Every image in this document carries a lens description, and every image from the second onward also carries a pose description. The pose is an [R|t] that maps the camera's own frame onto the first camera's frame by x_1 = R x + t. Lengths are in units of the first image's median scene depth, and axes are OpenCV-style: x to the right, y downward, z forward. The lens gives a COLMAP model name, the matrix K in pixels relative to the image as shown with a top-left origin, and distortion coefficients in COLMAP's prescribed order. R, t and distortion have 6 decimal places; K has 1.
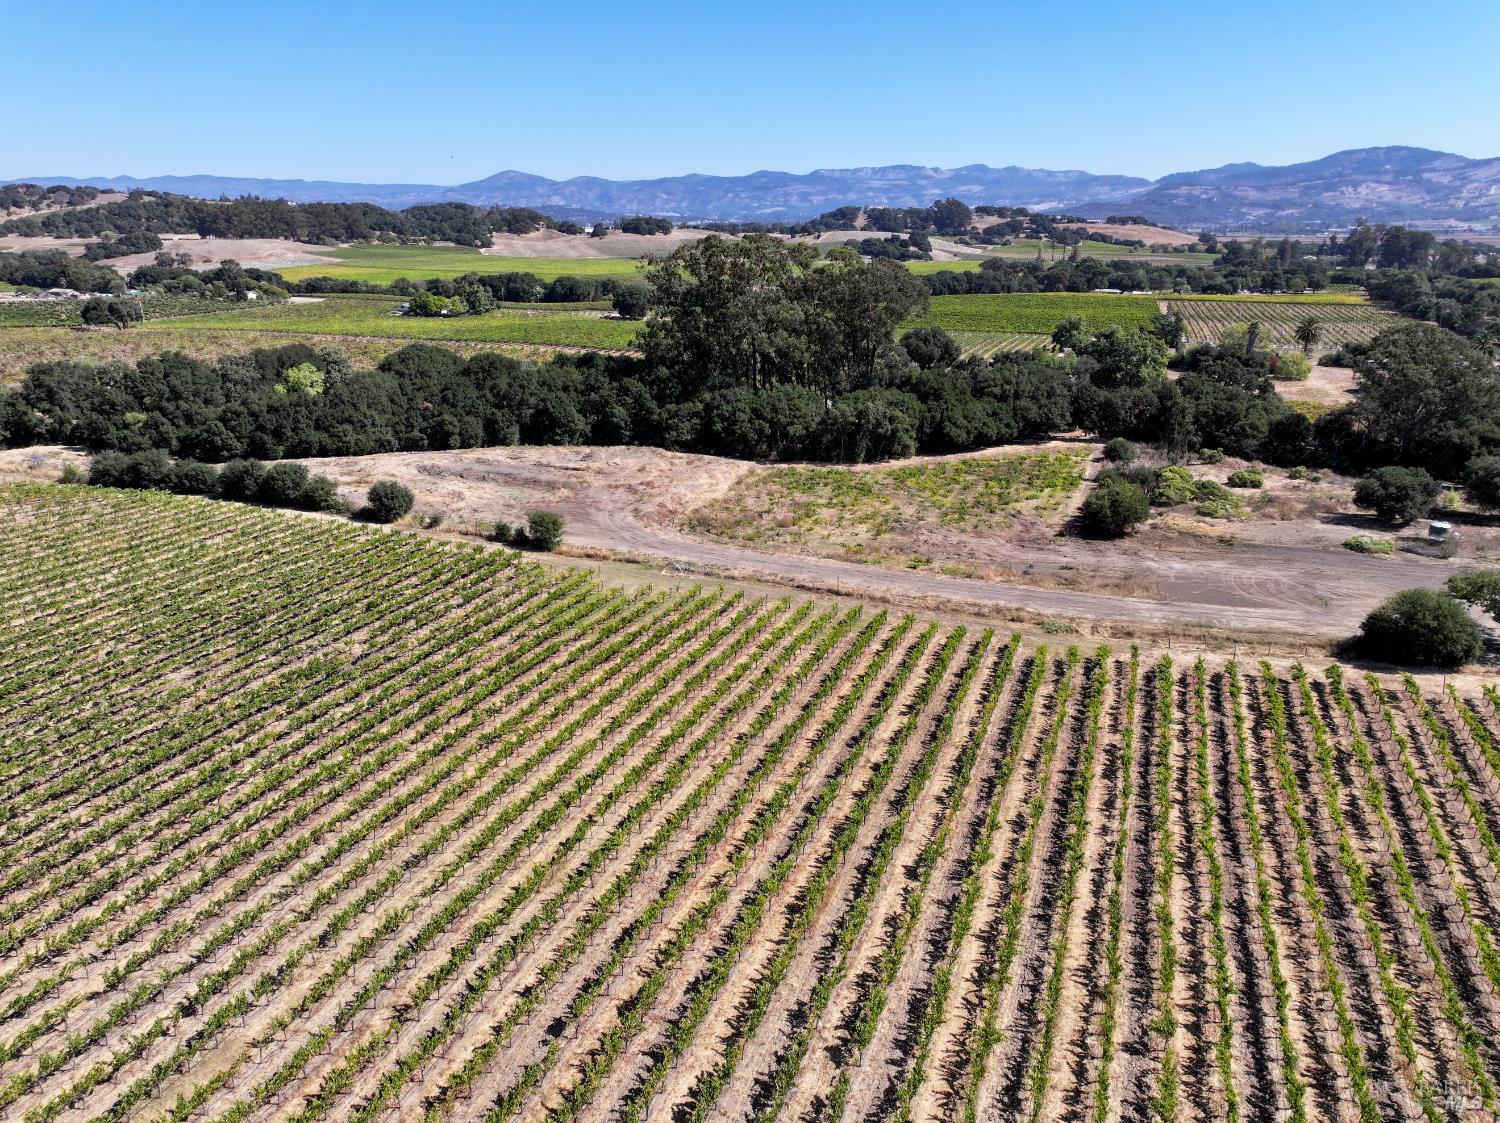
lens RADIAL K [[1053.1, 0, 748.9], [0, 1053.1, 560.2], [0, 0, 1]] dist [-0.002844, 0.018357]
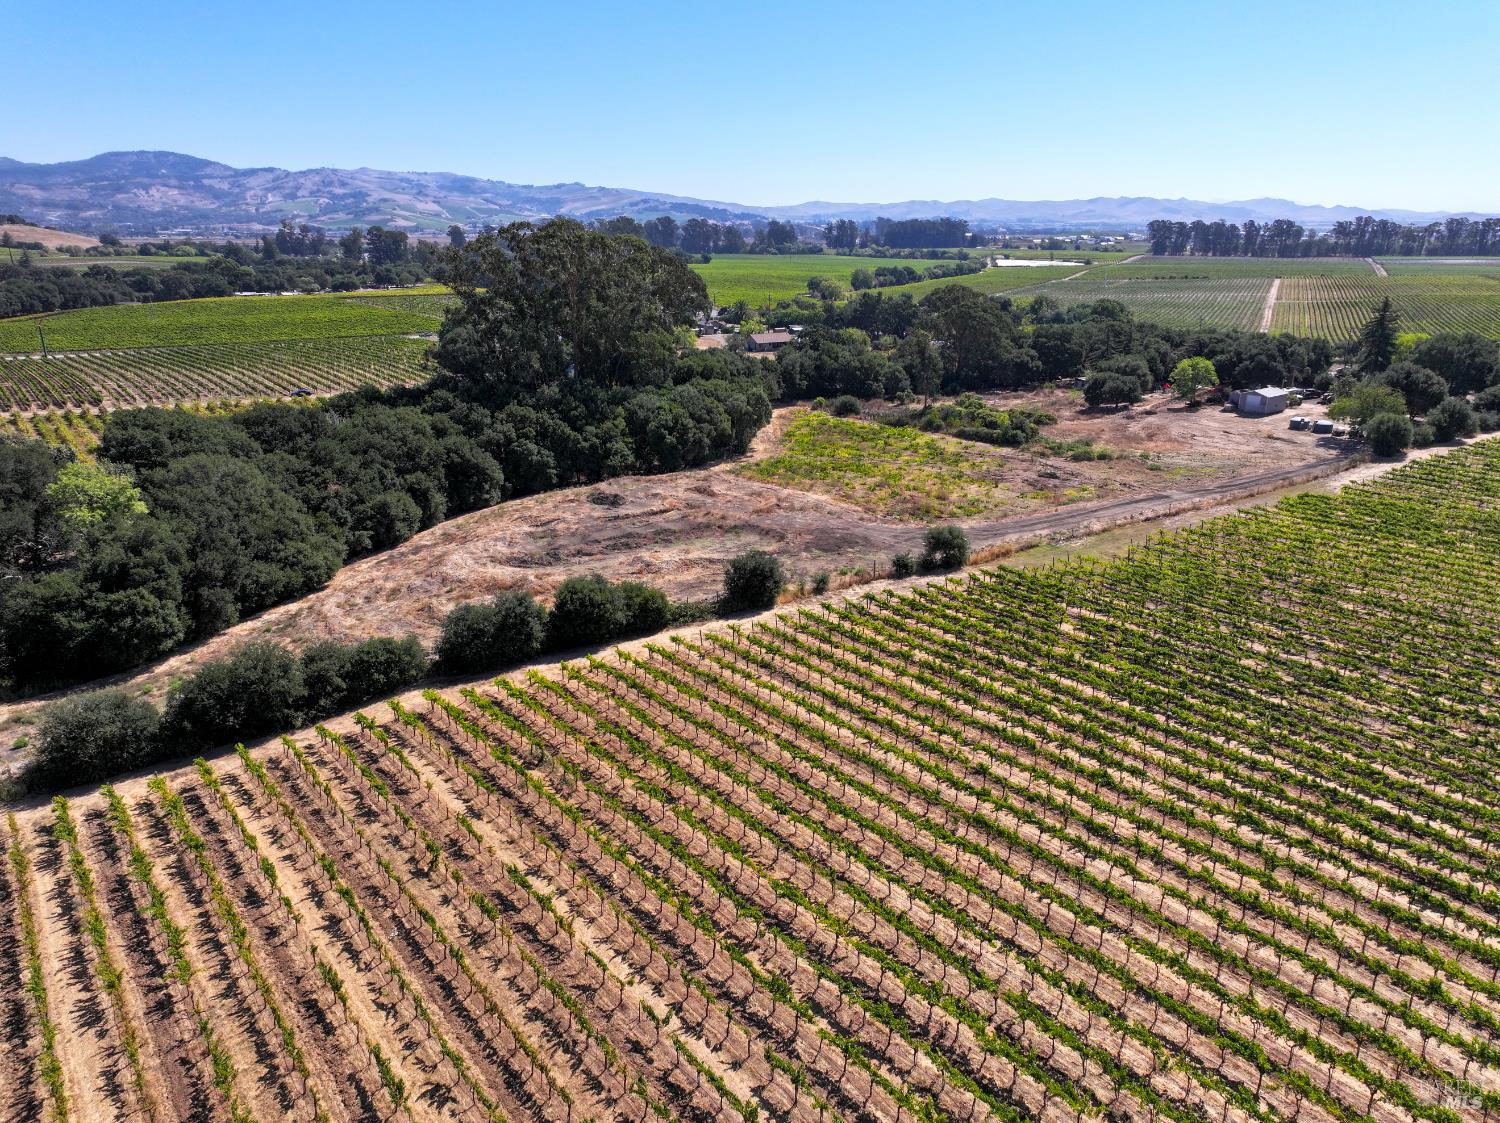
lens RADIAL K [[1053.1, 0, 748.9], [0, 1053.1, 560.2], [0, 0, 1]] dist [-0.002844, 0.018357]
pose [[0.524735, -0.258808, 0.810969, -0.938288], [0.261369, 0.955630, 0.135857, -0.169127], [-0.810148, 0.140673, 0.569097, 0.588476]]
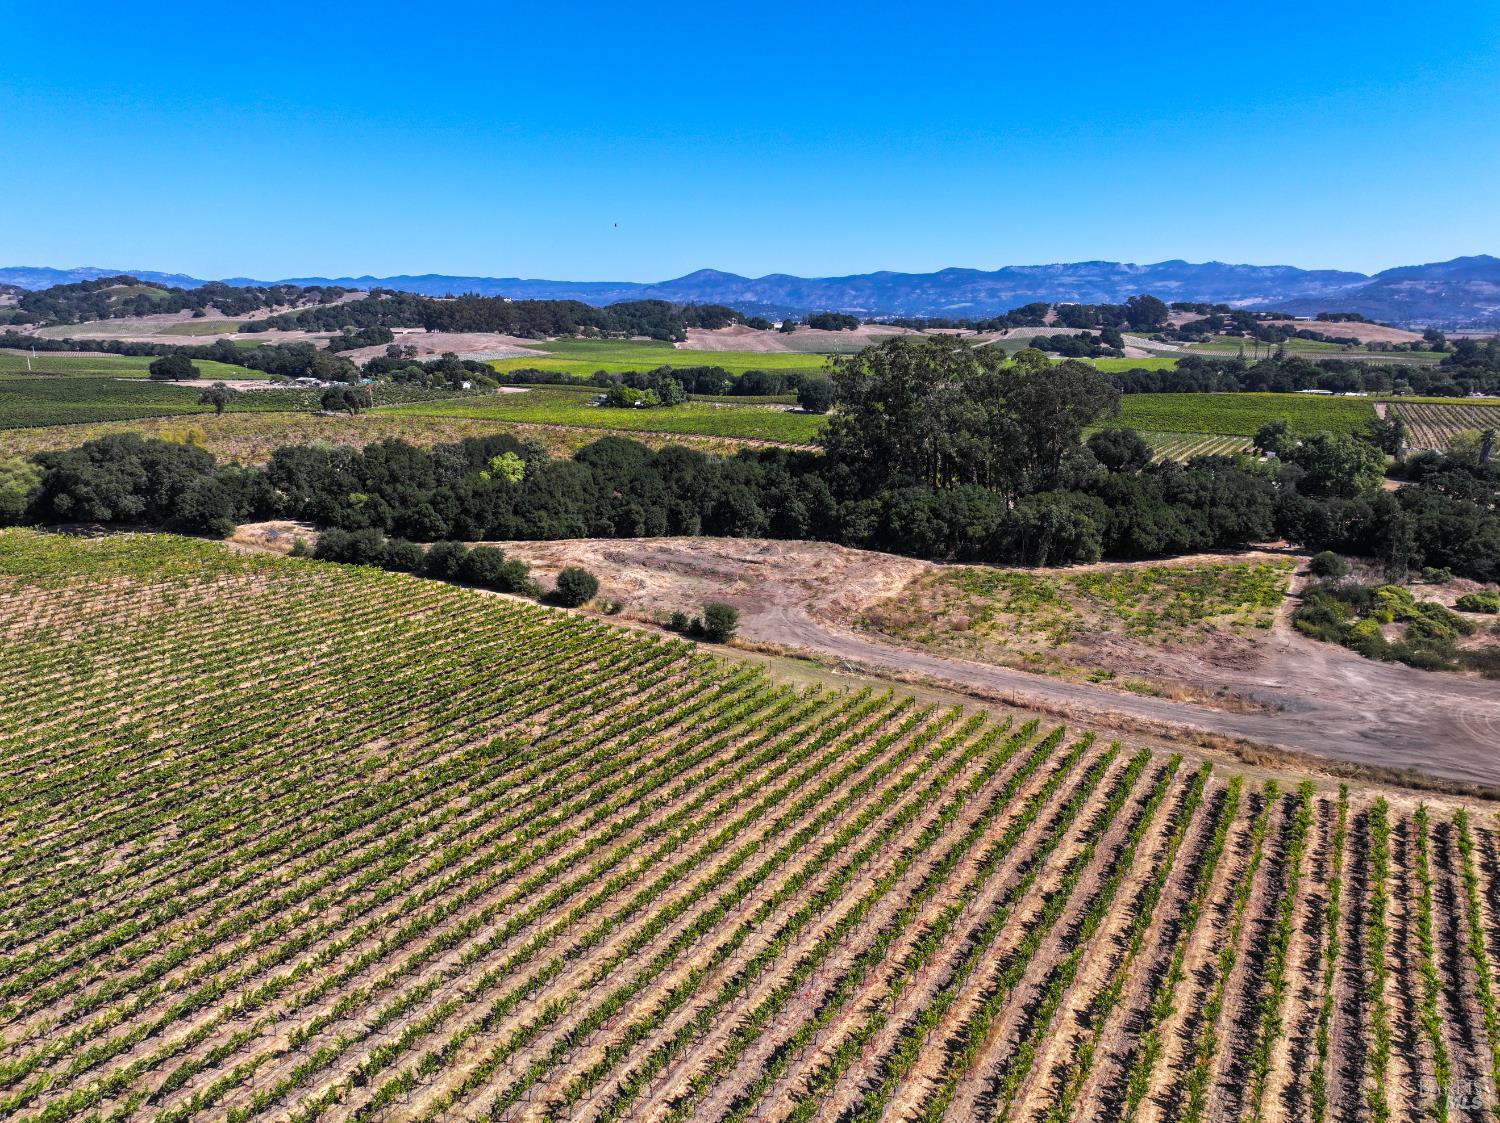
lens RADIAL K [[1053.1, 0, 748.9], [0, 1053.1, 560.2], [0, 0, 1]] dist [-0.002844, 0.018357]
pose [[0.985422, 0.040542, -0.165225, -0.000310], [-0.054210, 0.995394, -0.079066, -0.008742], [0.161259, 0.086870, 0.983081, -0.002409]]
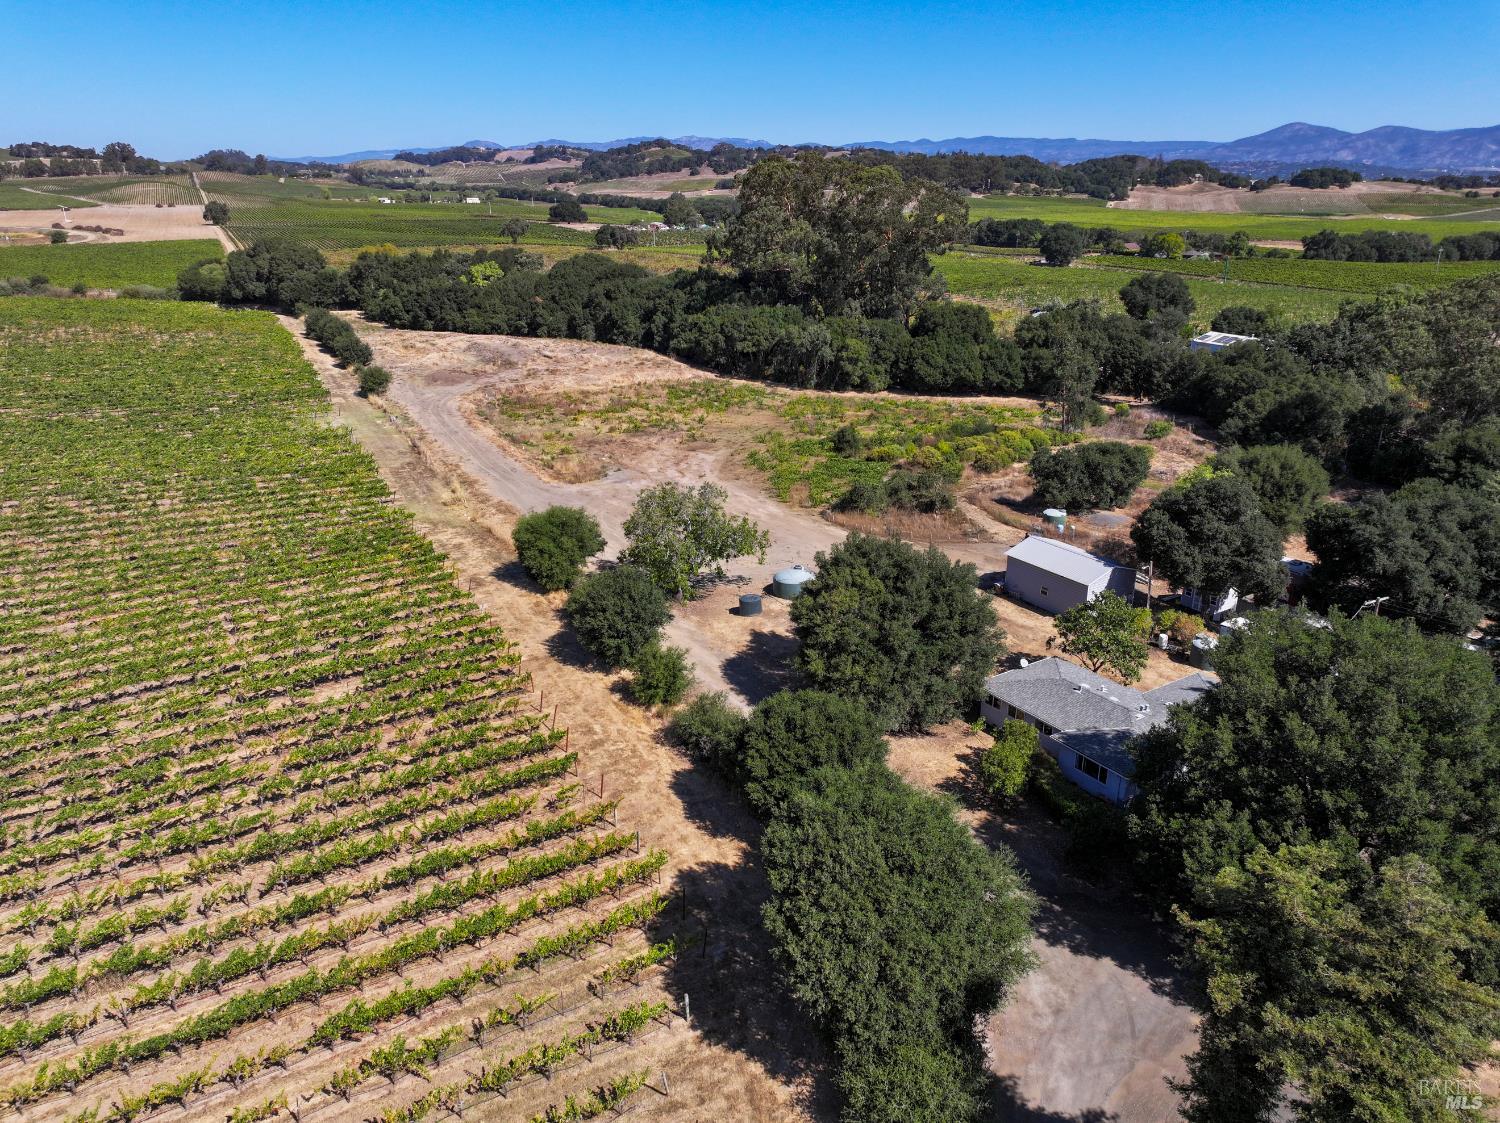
lens RADIAL K [[1053.1, 0, 748.9], [0, 1053.1, 560.2], [0, 0, 1]] dist [-0.002844, 0.018357]
pose [[0.785238, 0.212980, -0.581412, 0.861347], [-0.192630, 0.976414, 0.097515, -0.028687], [0.588468, 0.035425, 0.807744, 0.244385]]
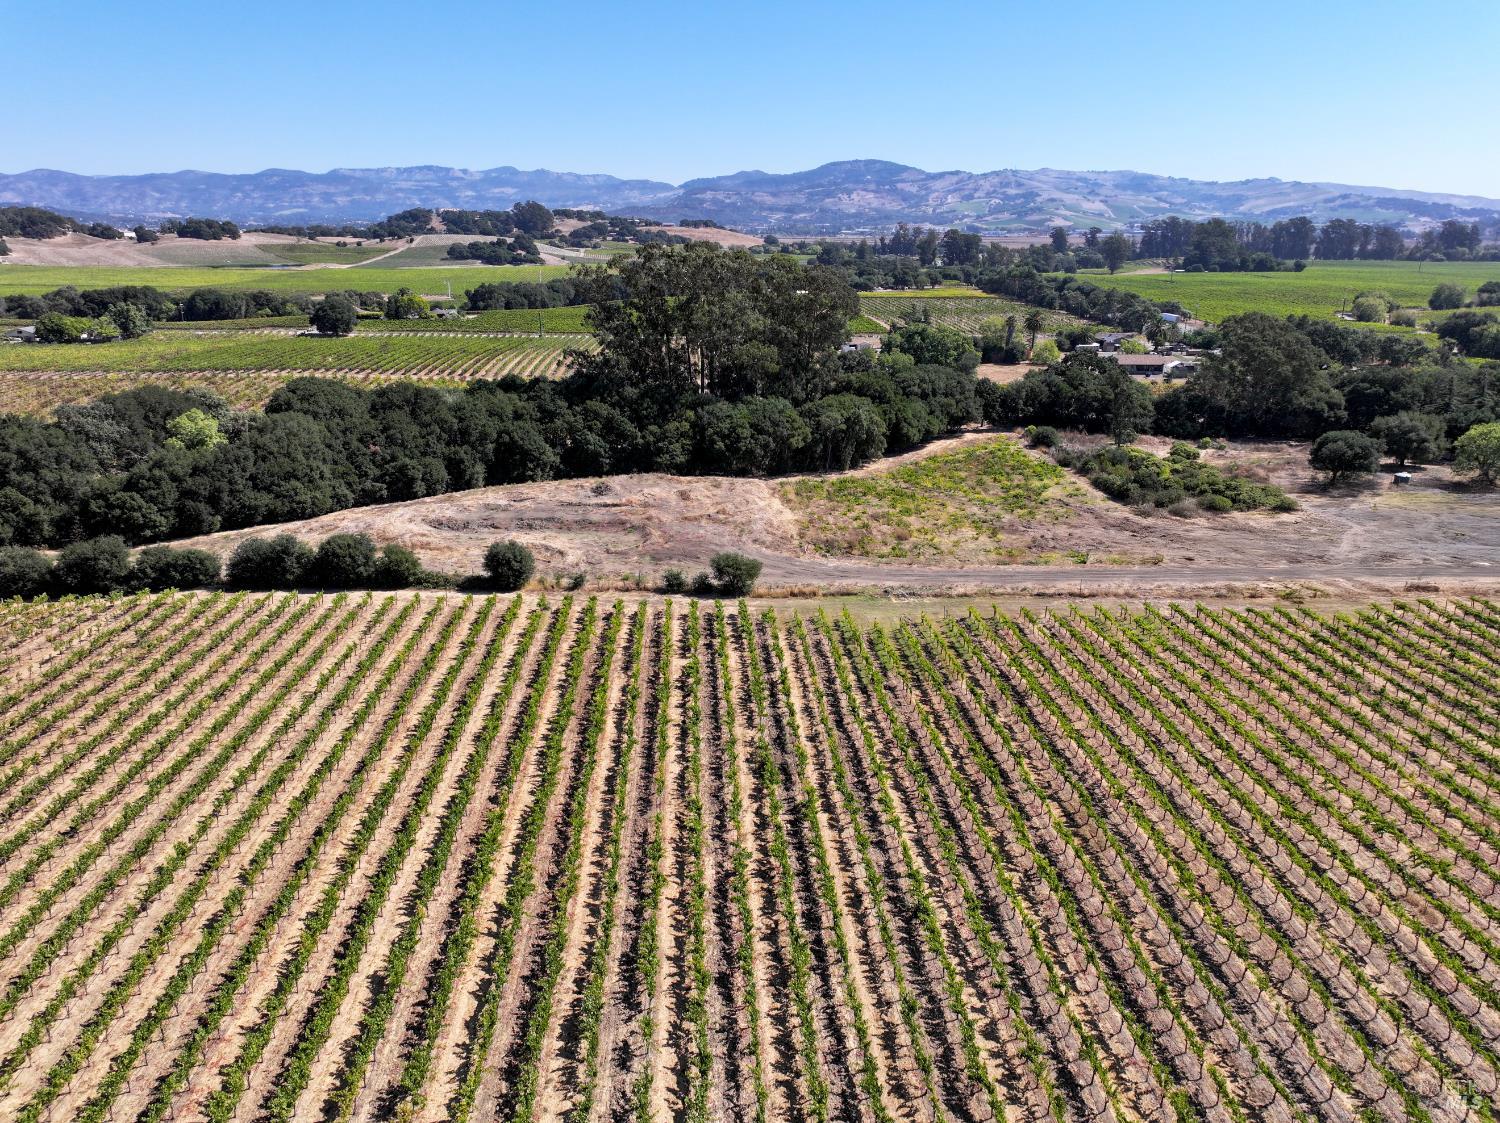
lens RADIAL K [[1053.1, 0, 748.9], [0, 1053.1, 560.2], [0, 0, 1]] dist [-0.002844, 0.018357]
pose [[0.913286, -0.124473, 0.387835, -0.493889], [0.125247, 0.991850, 0.023392, -0.055116], [-0.387586, 0.027212, 0.921432, 0.151360]]
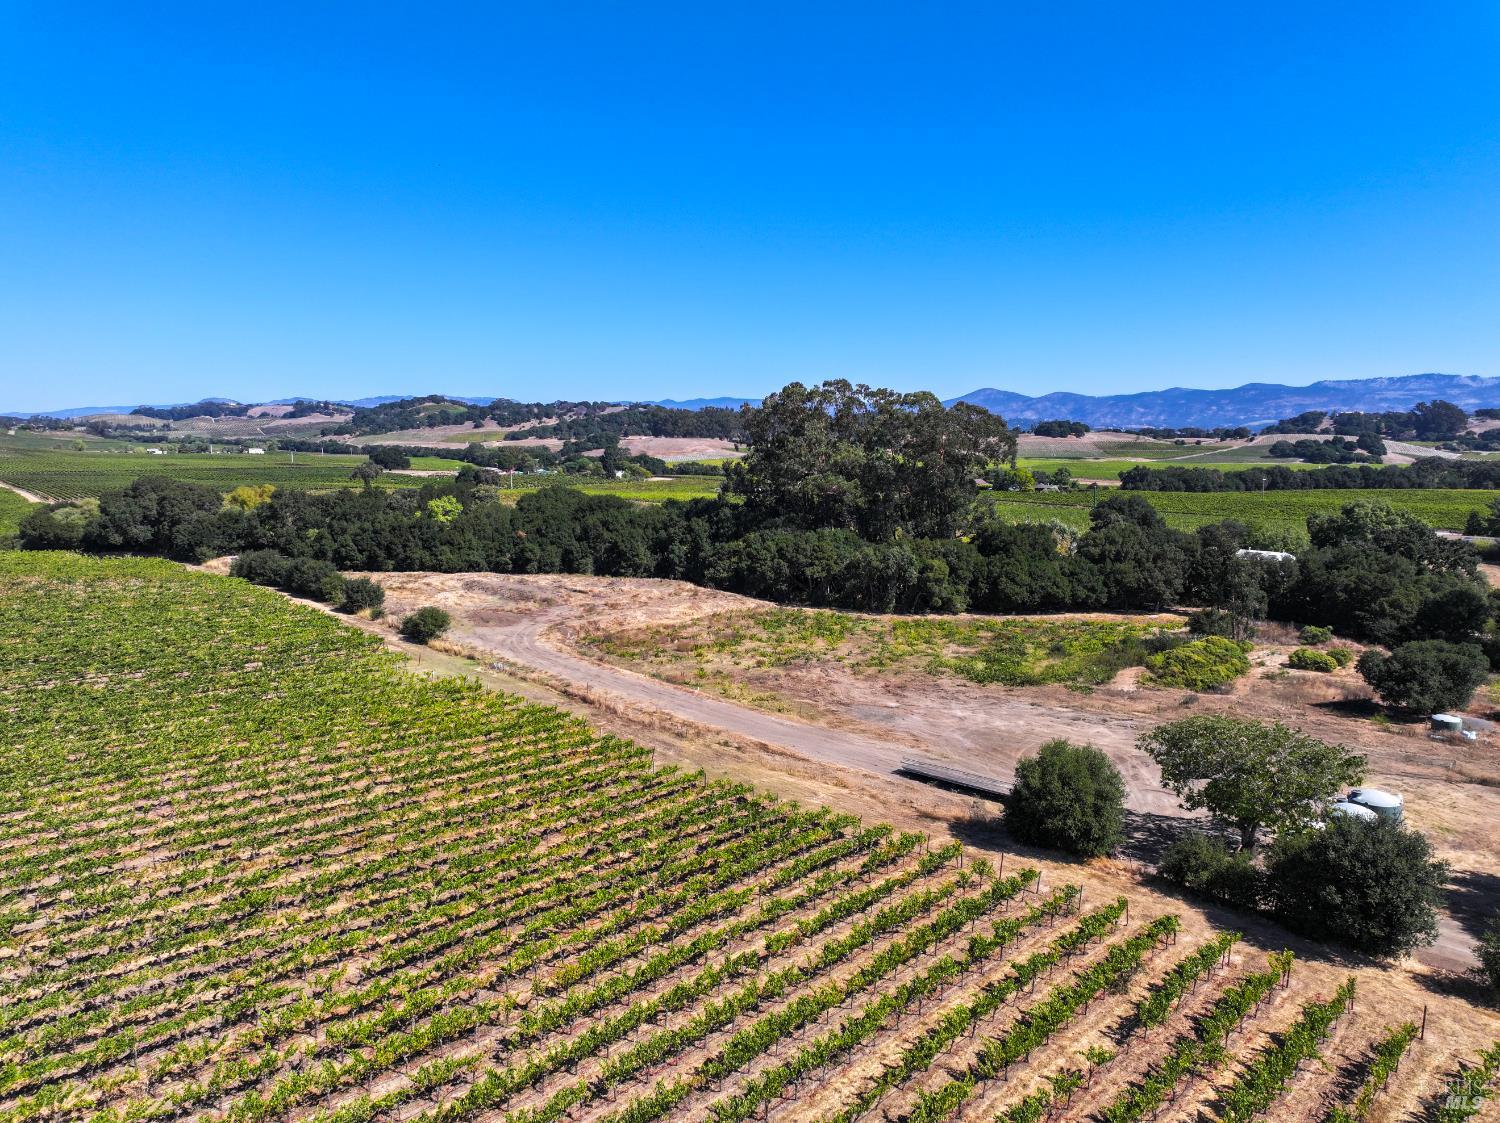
lens RADIAL K [[1053.1, 0, 748.9], [0, 1053.1, 560.2], [0, 0, 1]] dist [-0.002844, 0.018357]
pose [[0.906508, 0.050581, -0.419148, 0.489083], [-0.130289, 0.977856, -0.163777, 0.035777], [0.401583, 0.203075, 0.893024, 0.169916]]
